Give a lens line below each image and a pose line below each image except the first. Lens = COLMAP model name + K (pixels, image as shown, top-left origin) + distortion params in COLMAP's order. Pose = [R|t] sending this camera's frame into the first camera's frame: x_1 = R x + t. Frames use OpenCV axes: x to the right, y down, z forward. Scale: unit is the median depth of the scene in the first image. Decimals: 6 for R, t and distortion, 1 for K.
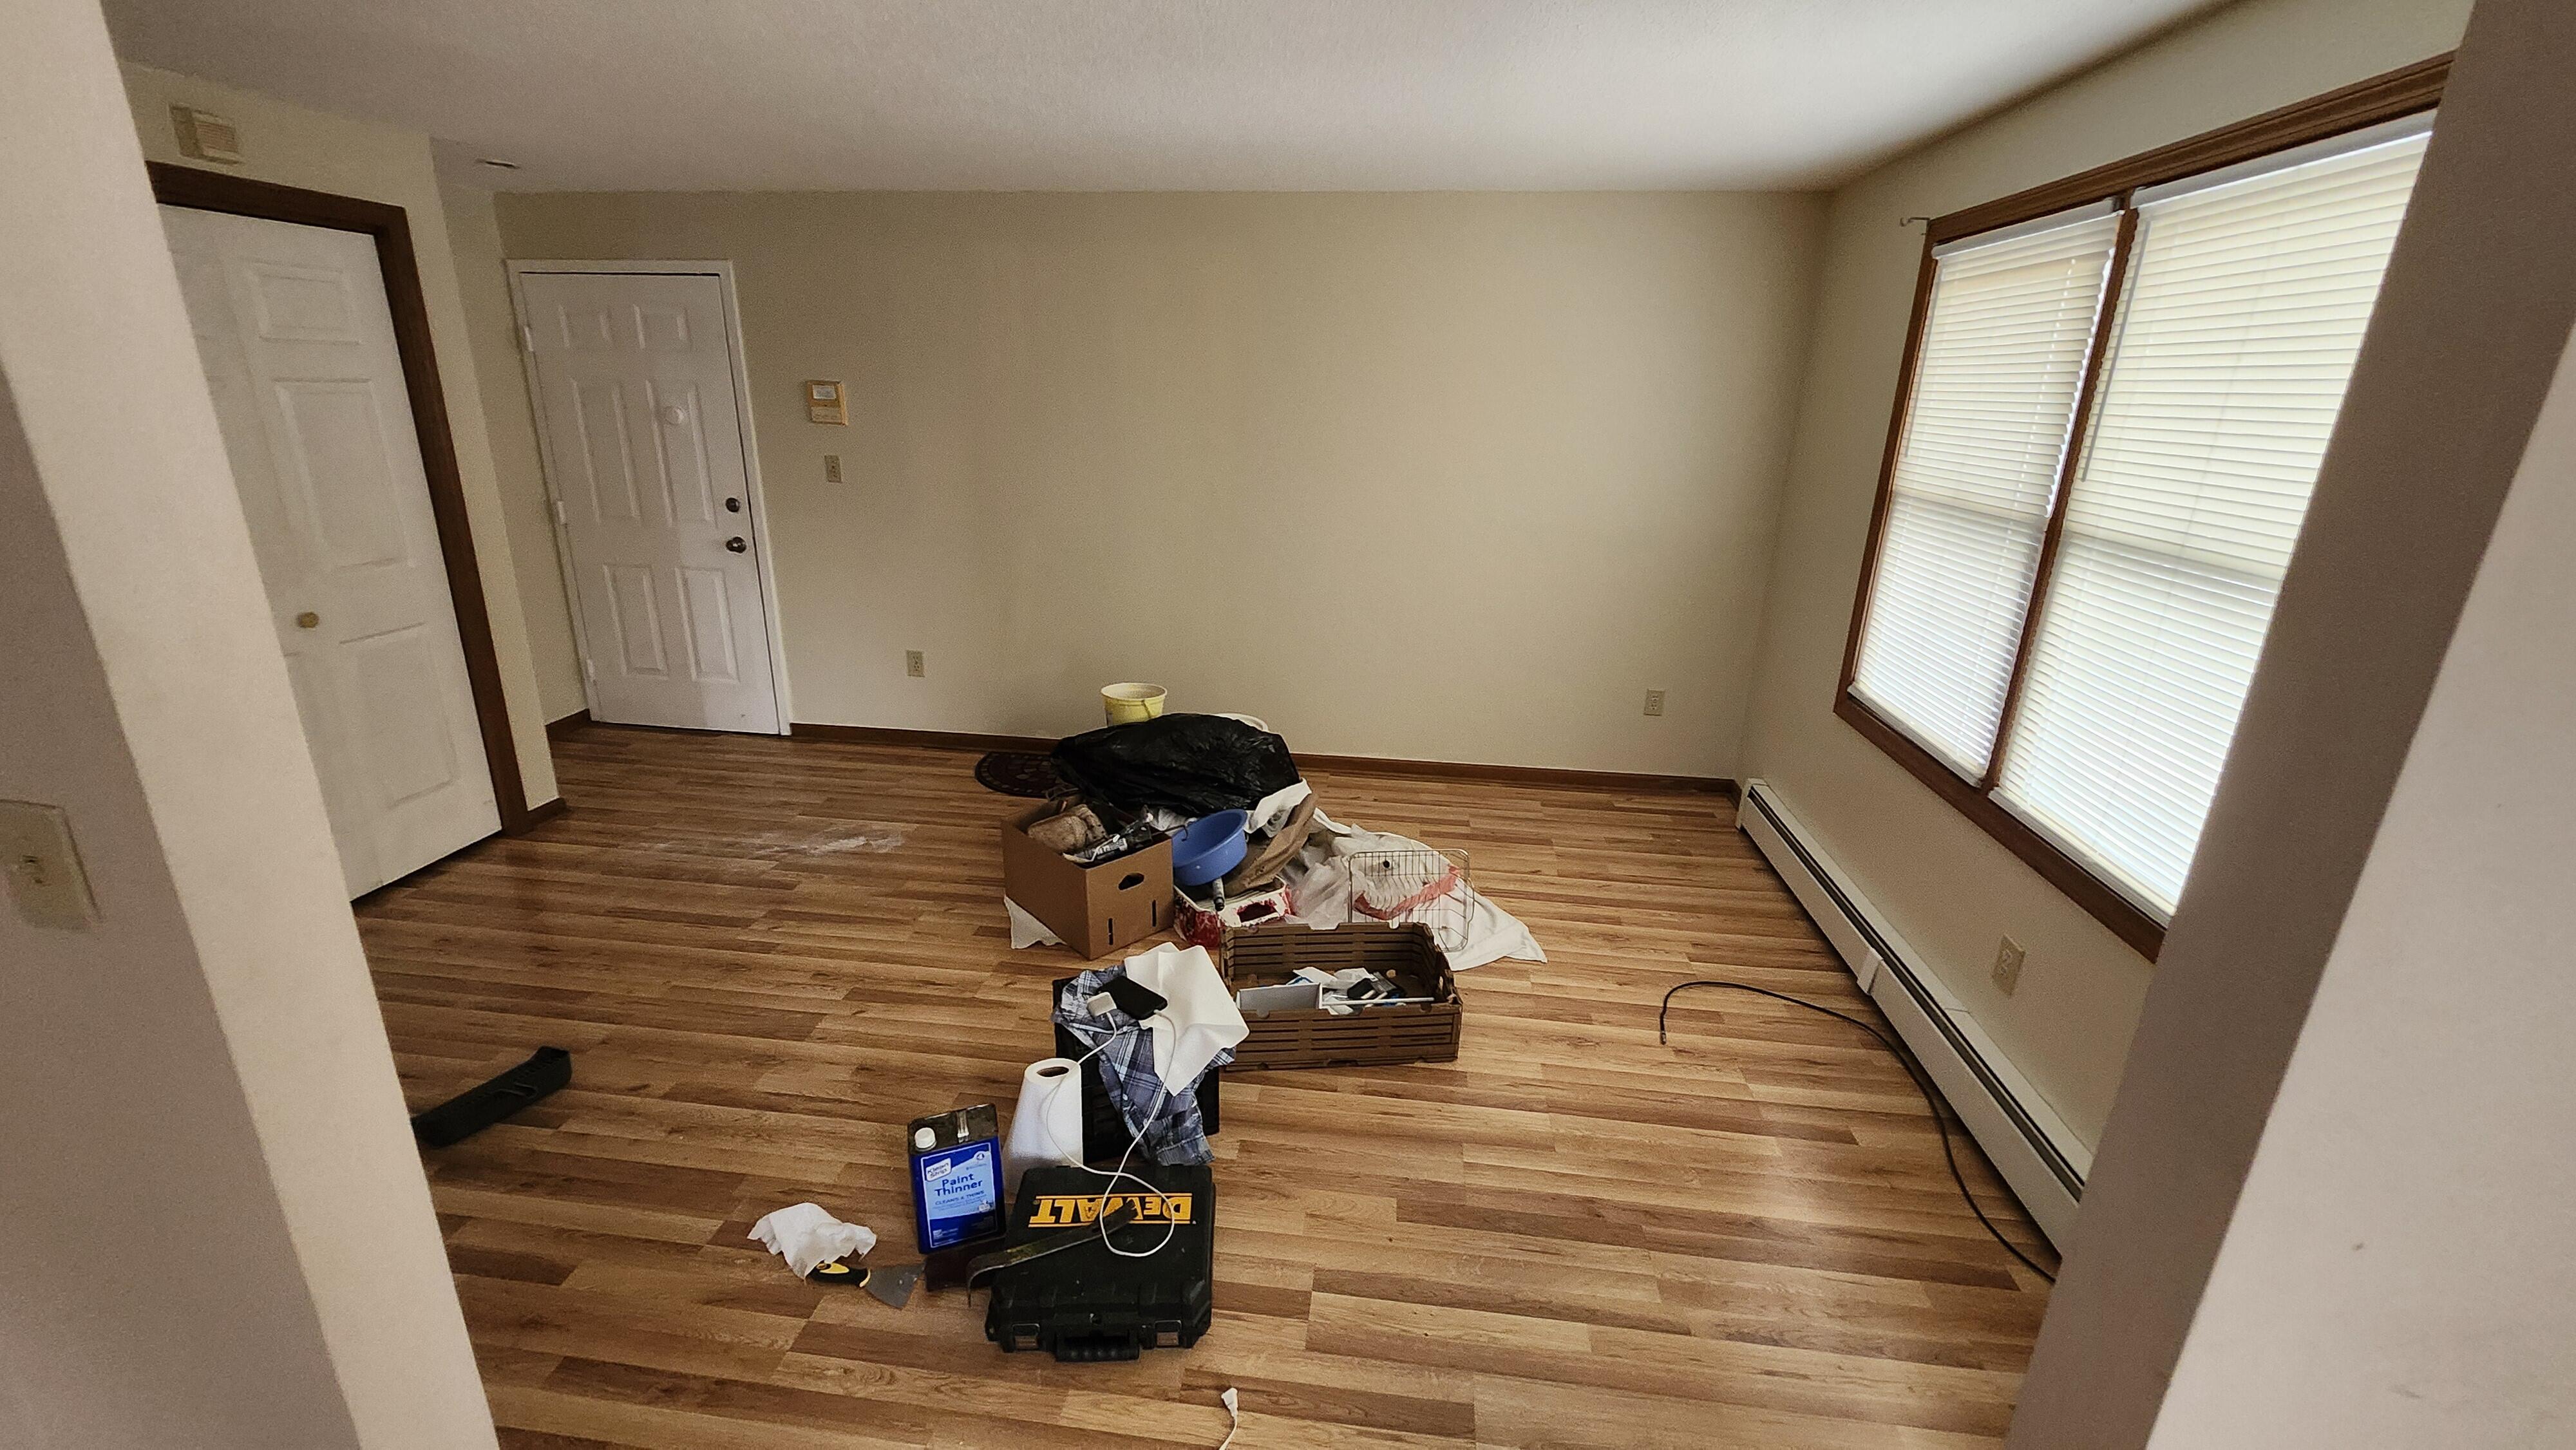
lens RADIAL K [[1017.2, 0, 1279.1], [0, 1017.2, 728.7], [0, 0, 1]] dist [0.002527, -0.000858]
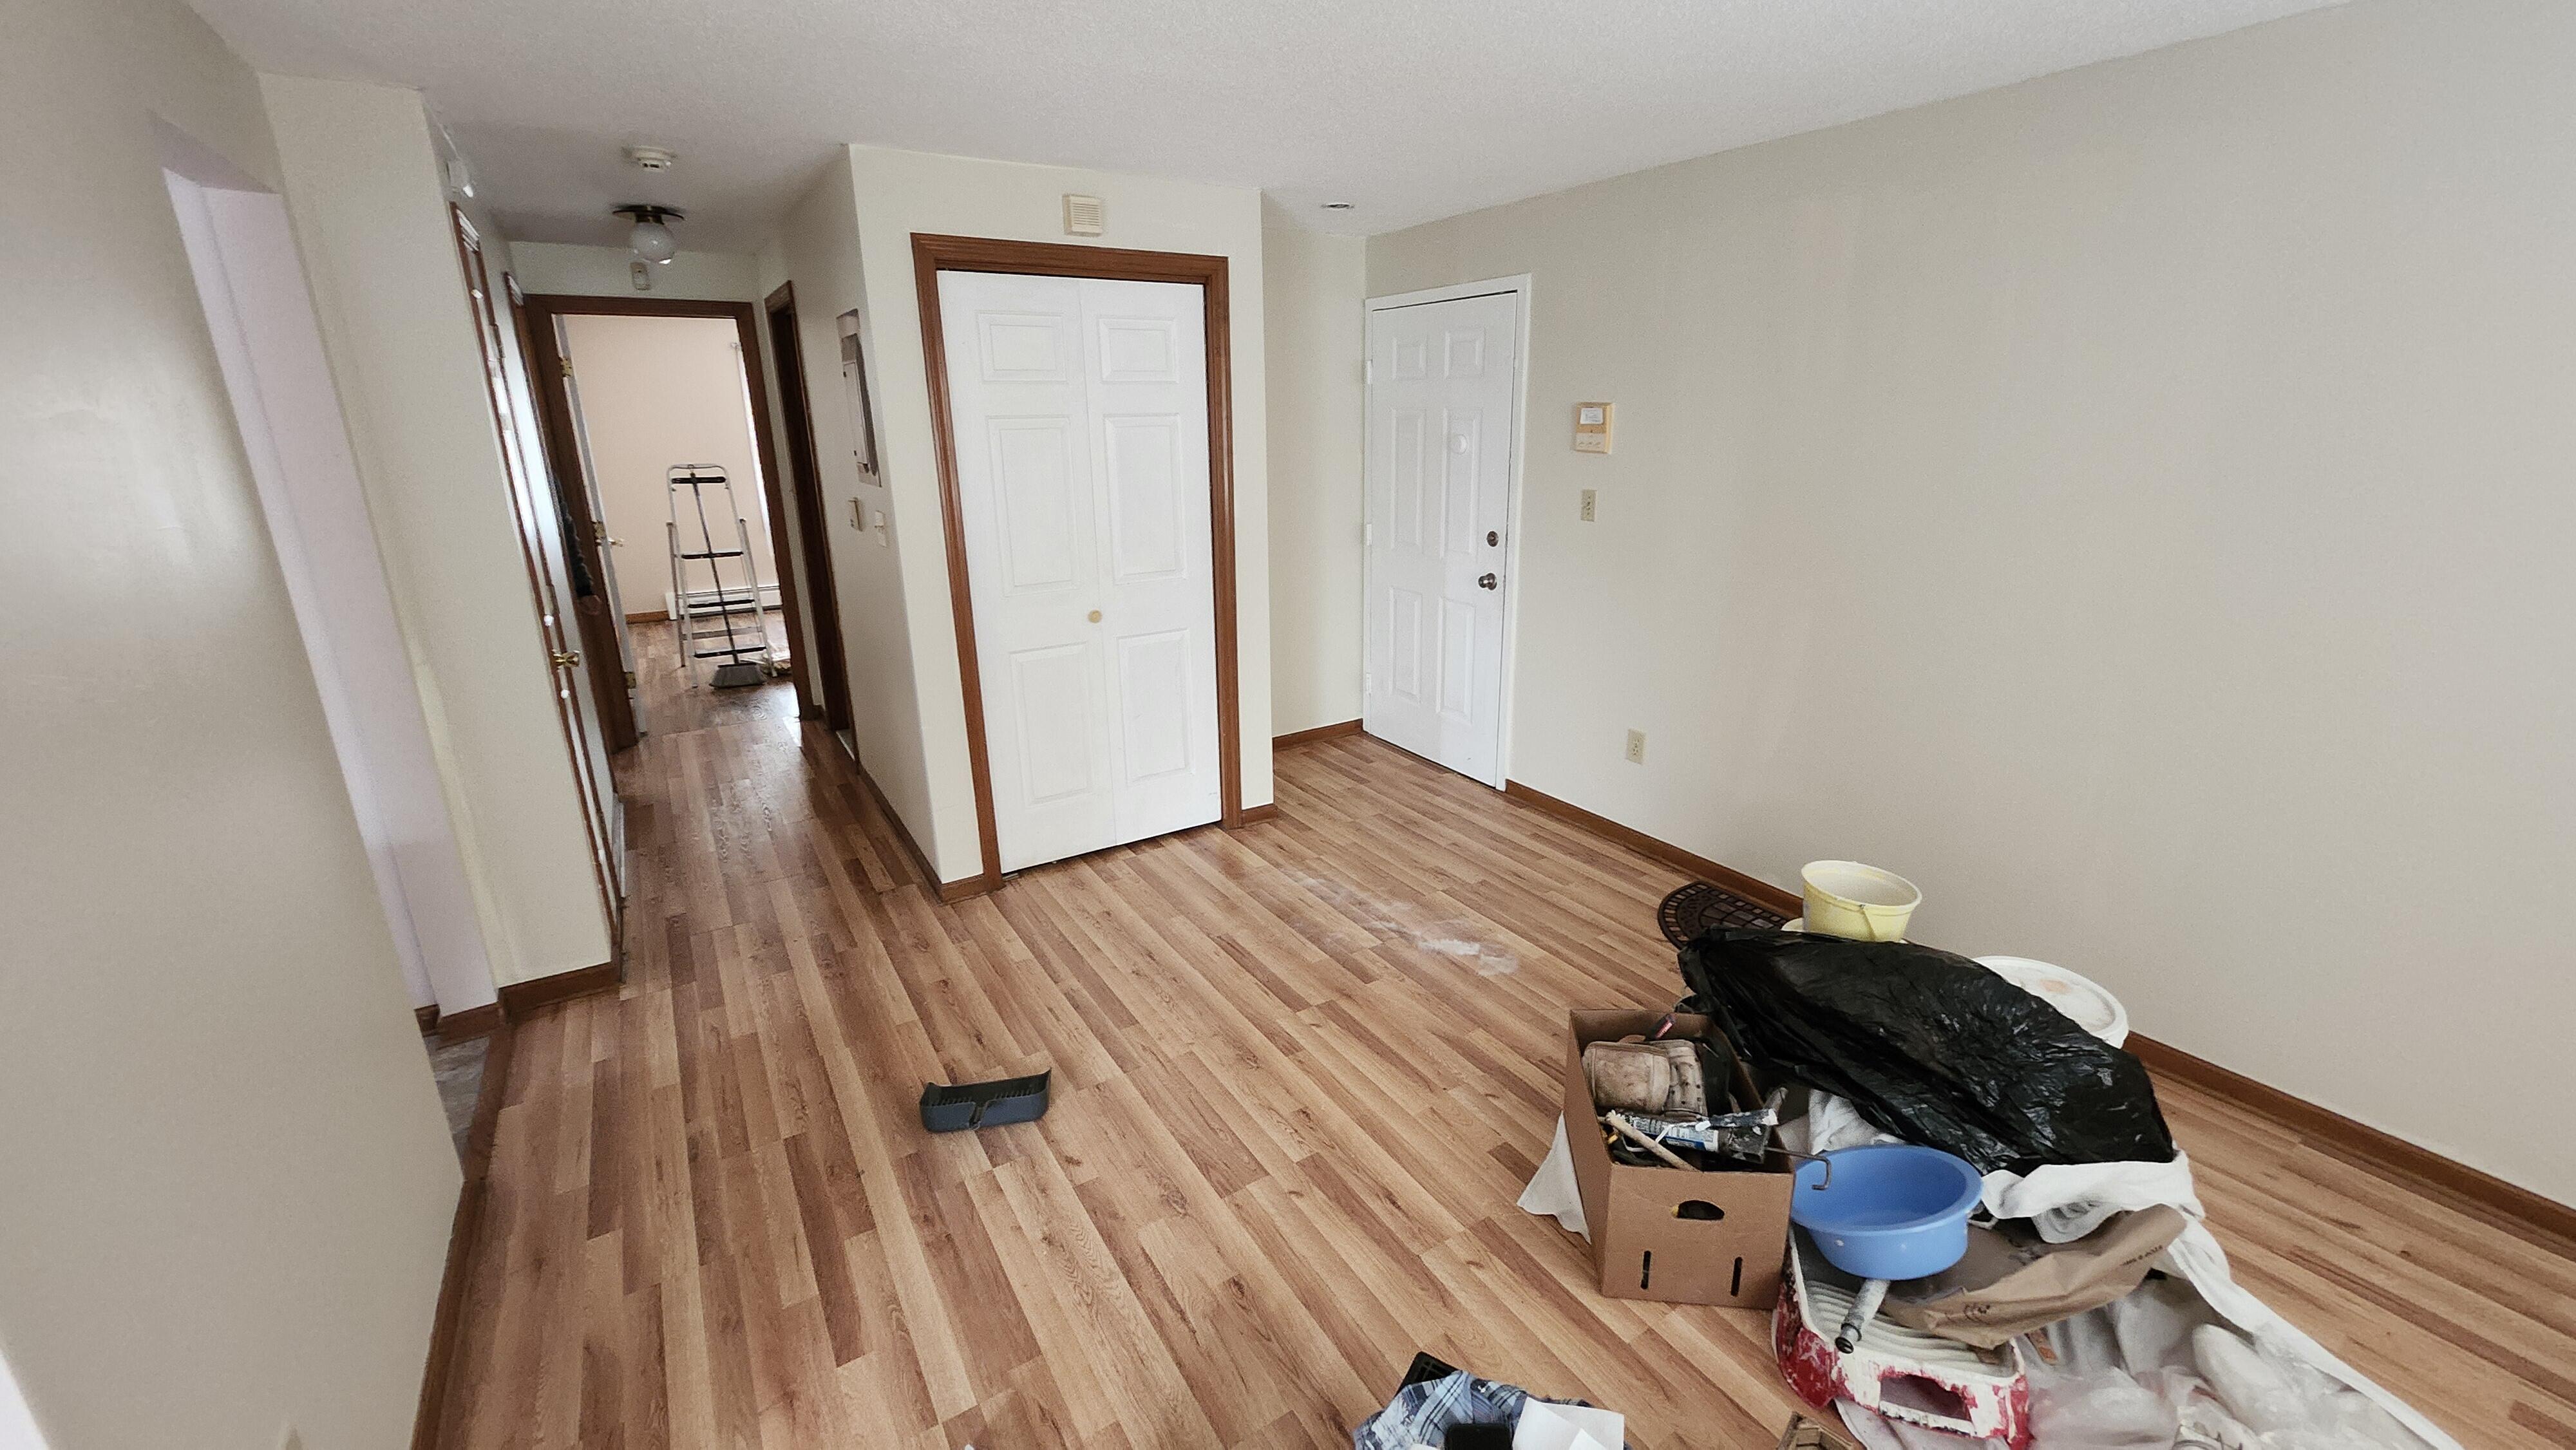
lens RADIAL K [[1017.2, 0, 1280.2], [0, 1017.2, 718.0], [0, 0, 1]] dist [0.002527, -0.000858]
pose [[0.643879, 0.194760, -0.739924, 0.066706], [-0.219768, 0.973386, 0.064970, -0.094594], [0.732886, 0.120778, 0.669545, 0.308874]]
